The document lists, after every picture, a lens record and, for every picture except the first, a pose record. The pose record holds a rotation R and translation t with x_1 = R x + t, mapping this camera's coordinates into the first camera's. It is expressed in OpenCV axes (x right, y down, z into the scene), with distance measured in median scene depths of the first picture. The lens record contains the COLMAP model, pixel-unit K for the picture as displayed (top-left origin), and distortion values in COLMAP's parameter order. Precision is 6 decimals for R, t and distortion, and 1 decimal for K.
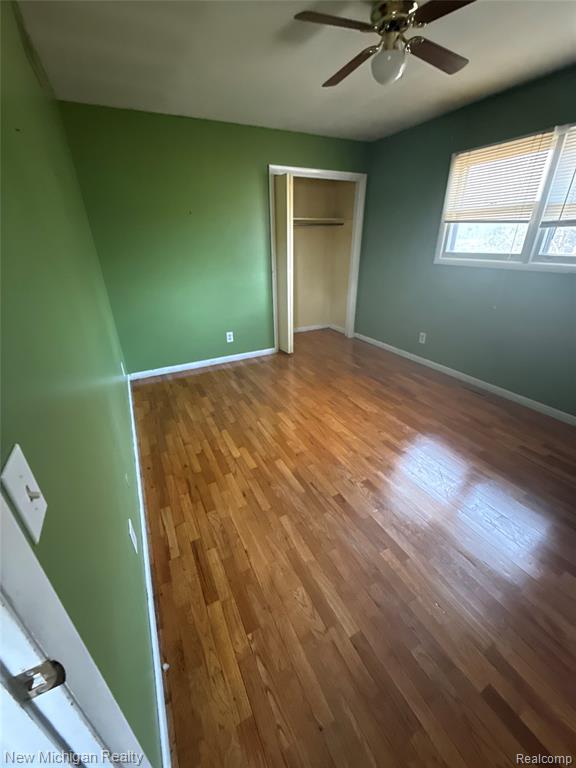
lens RADIAL K [[305.1, 0, 287.5], [0, 305.1, 382.0], [0, 0, 1]] dist [-0.002904, 0.000163]
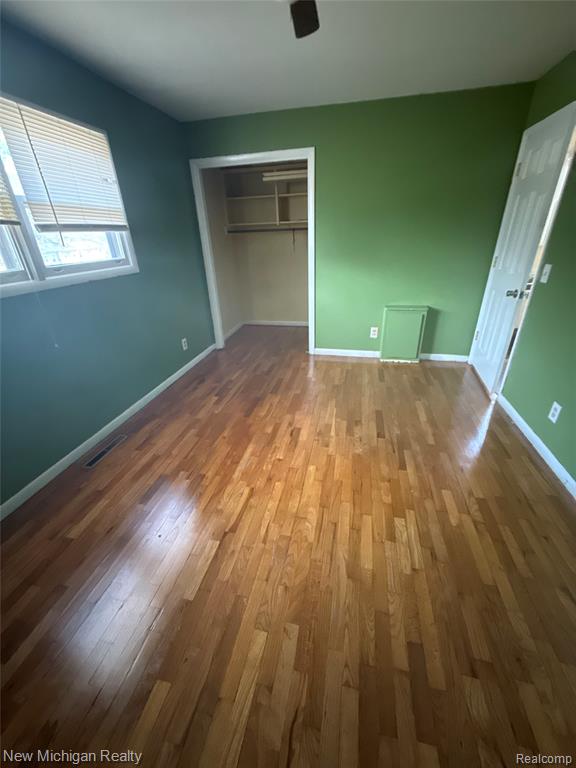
lens RADIAL K [[305.1, 0, 291.1], [0, 305.1, 382.5], [0, 0, 1]] dist [-0.002904, 0.000163]
pose [[-0.773463, -0.240111, 0.586603, -0.196836], [0.309624, 0.664412, 0.680213, -0.627445], [-0.553072, 0.707745, -0.439554, 1.356587]]
